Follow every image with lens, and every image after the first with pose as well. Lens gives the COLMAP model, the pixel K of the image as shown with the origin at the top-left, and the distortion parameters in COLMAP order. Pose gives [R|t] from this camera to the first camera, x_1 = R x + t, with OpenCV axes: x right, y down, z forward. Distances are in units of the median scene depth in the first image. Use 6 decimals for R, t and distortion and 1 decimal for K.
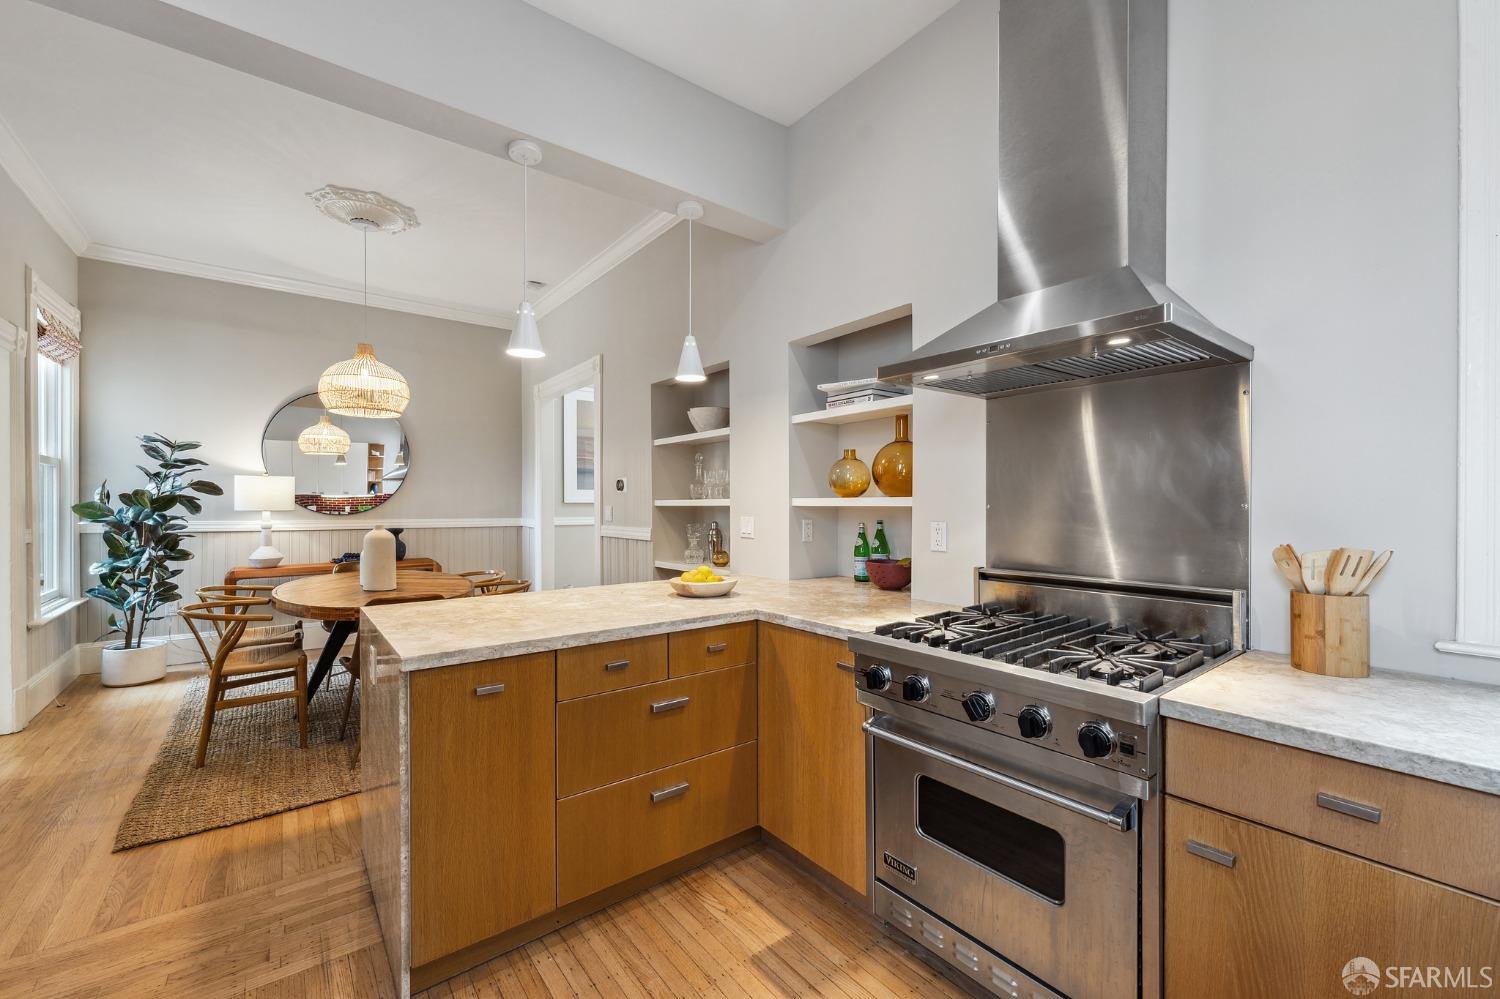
lens RADIAL K [[609.4, 0, 746.7], [0, 609.4, 503.1], [0, 0, 1]] dist [0.001859, -0.000221]
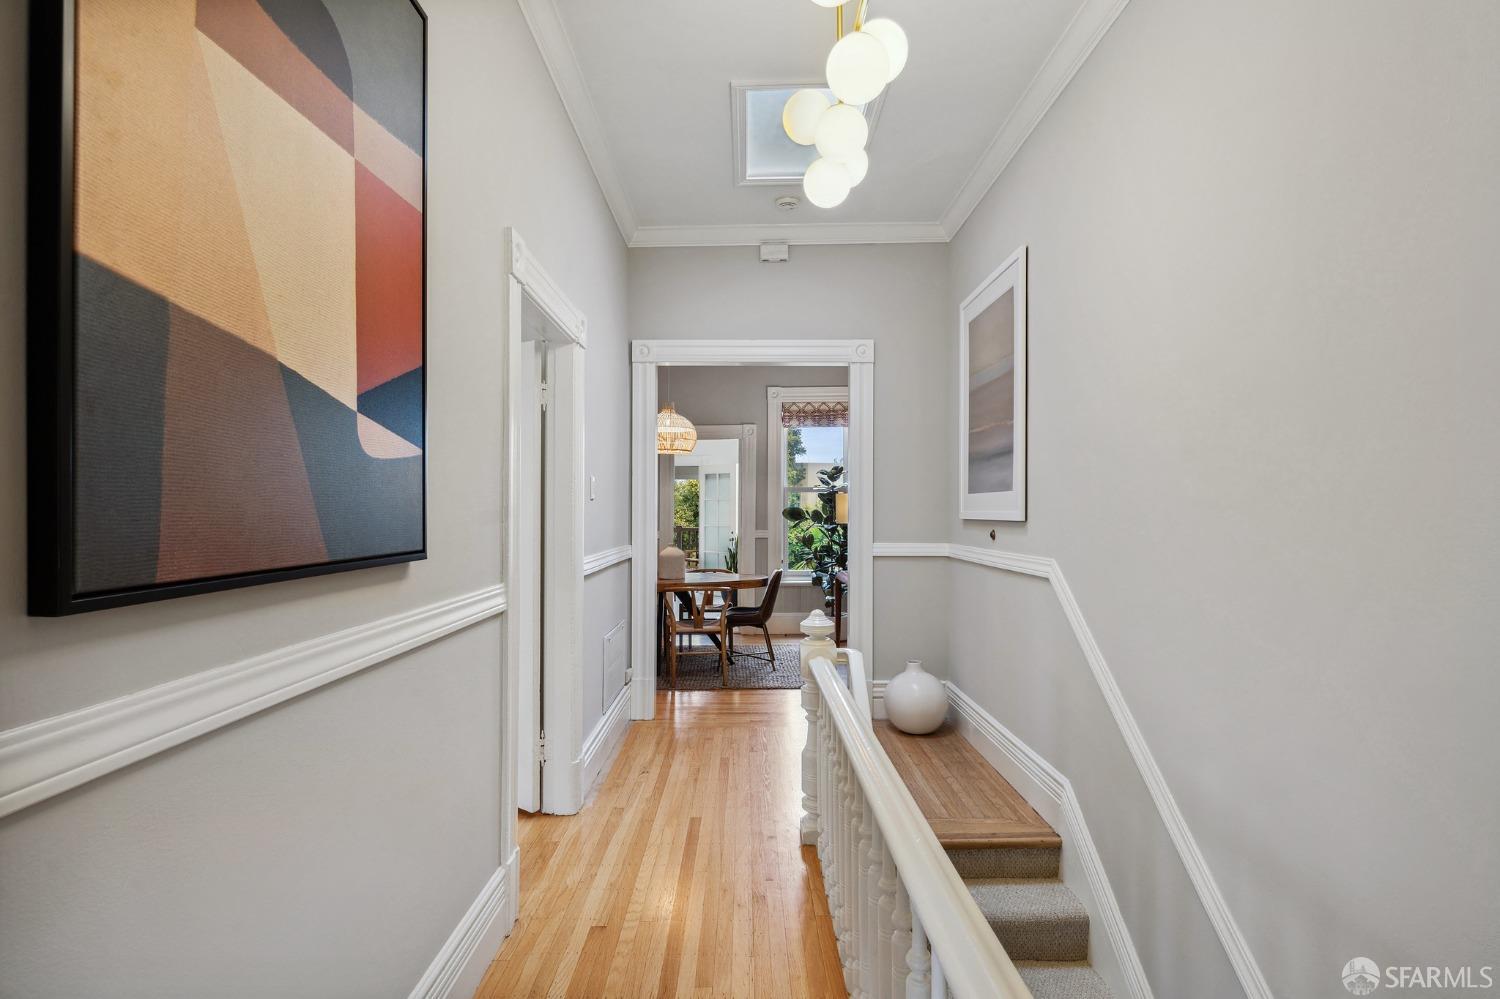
lens RADIAL K [[742.0, 0, 750.0], [0, 742.0, 499.5], [0, 0, 1]] dist [0.000487, 0.000009]
pose [[-0.610582, -0.013493, -0.791838, 0.515509], [-0.000194, 0.999857, -0.016887, -0.010723], [0.791953, -0.010157, -0.610497, 1.885951]]
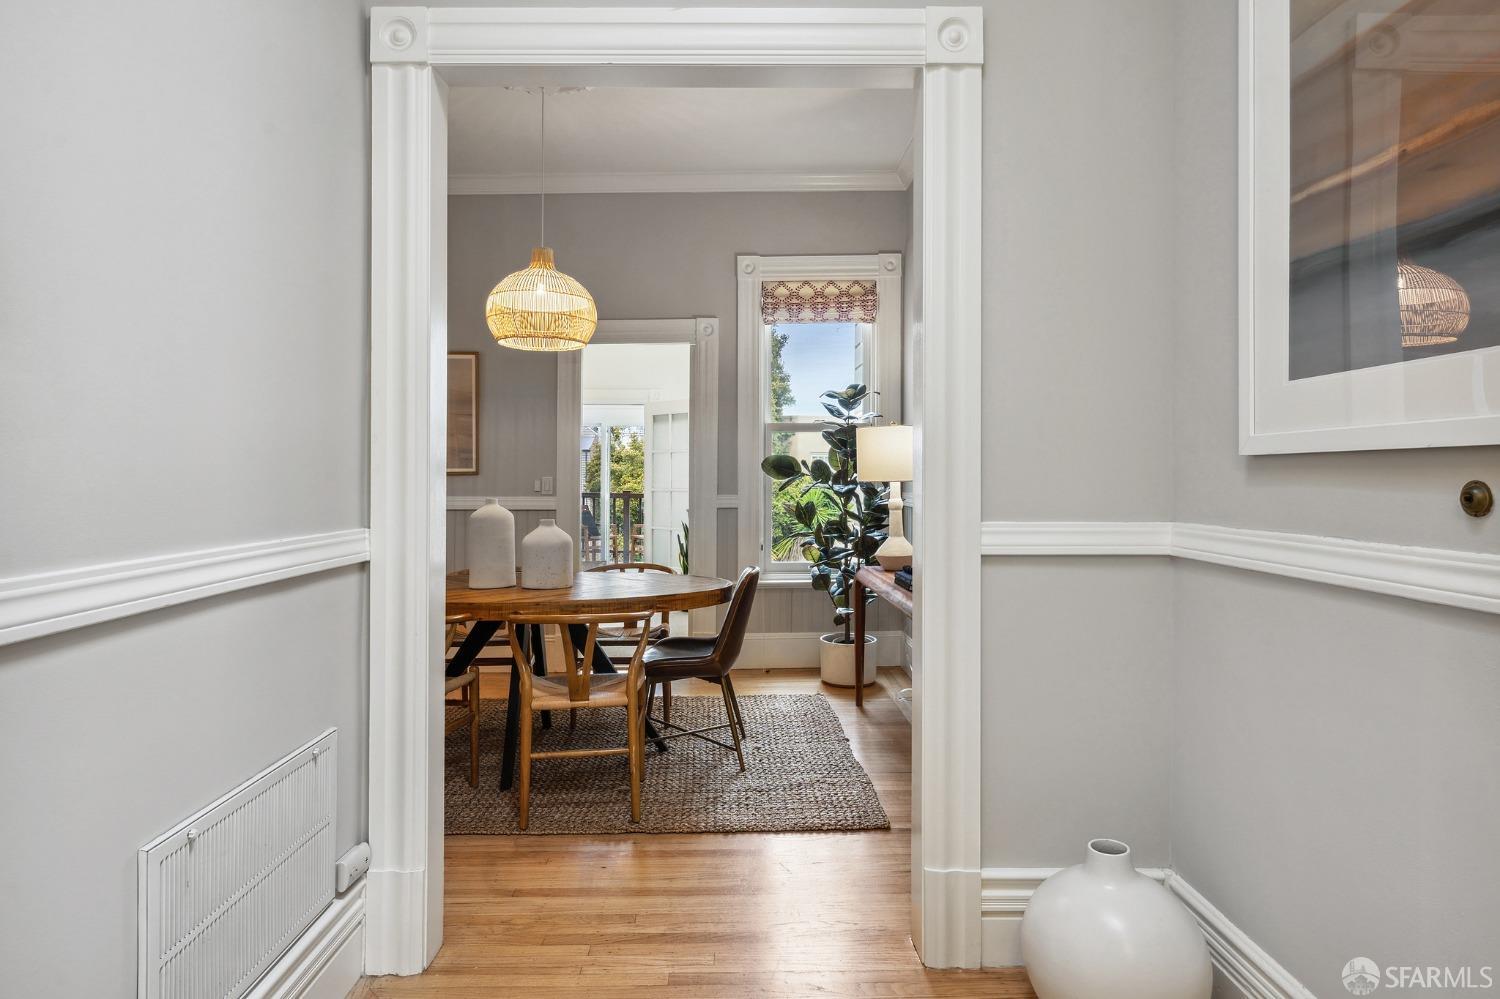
lens RADIAL K [[834.1, 0, 746.9], [0, 834.1, 473.4], [0, 0, 1]] dist [-0.001256, -0.000371]
pose [[-0.595990, -0.003552, -0.802984, 0.020280], [0.001023, 0.999986, -0.005182, 0.008694], [0.802991, -0.003910, -0.595978, 1.548300]]
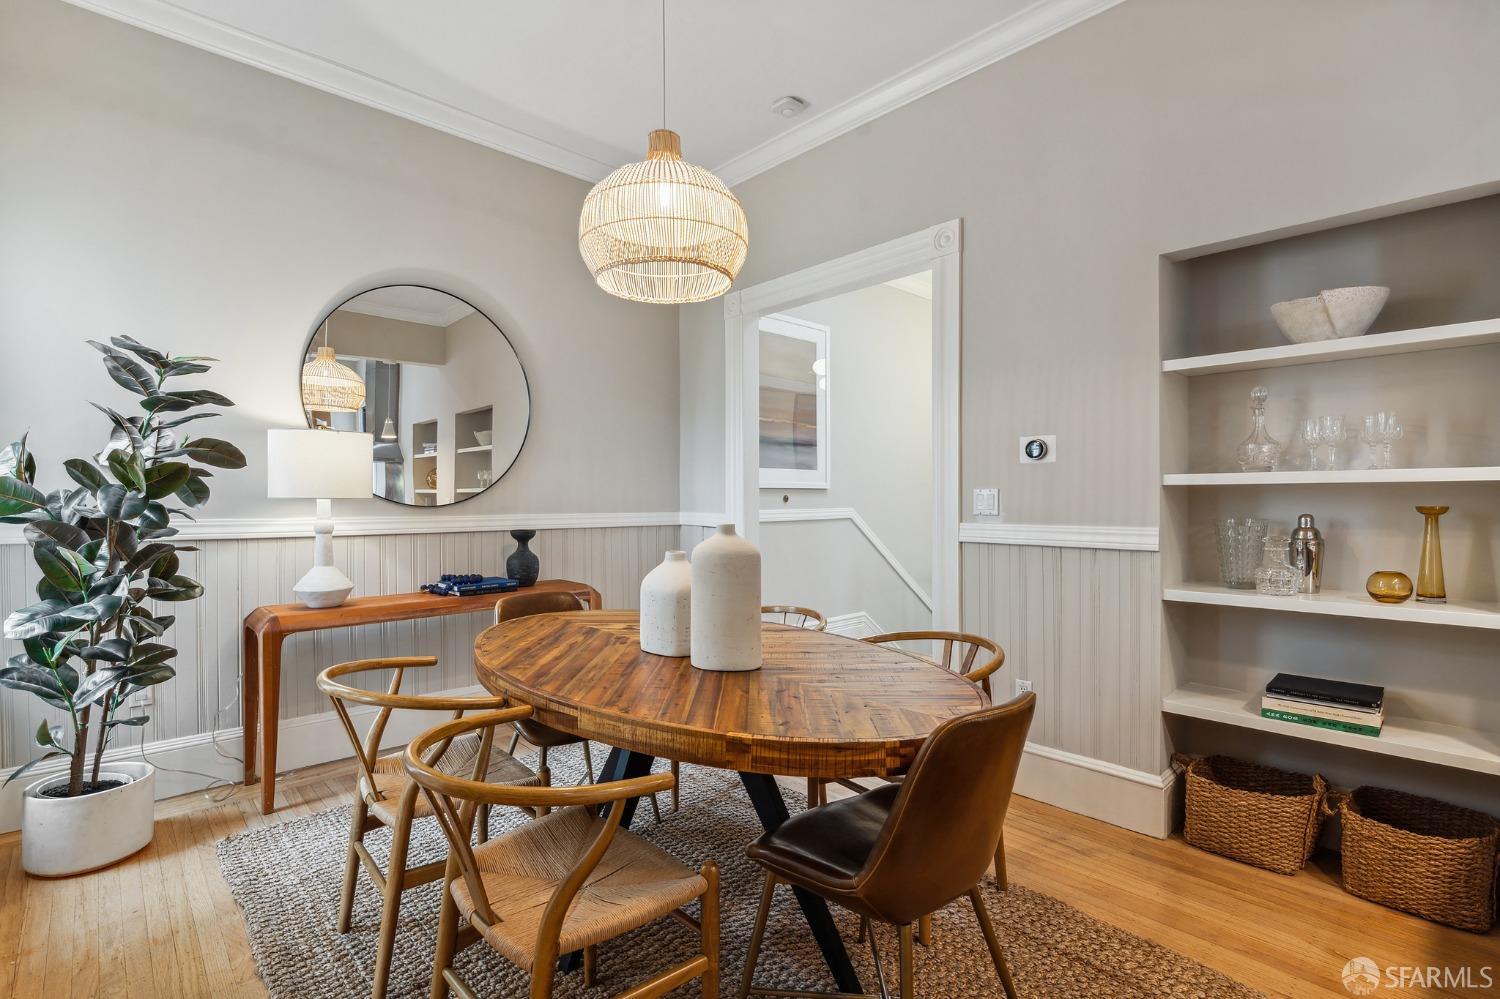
lens RADIAL K [[705.1, 0, 750.0], [0, 705.1, 499.5], [0, 0, 1]] dist [0.000283, -0.000168]
pose [[0.995185, -0.002695, 0.097982, -0.529163], [0.002220, 0.999985, 0.004949, 0.012116], [-0.097994, -0.004708, 0.995176, 0.393906]]
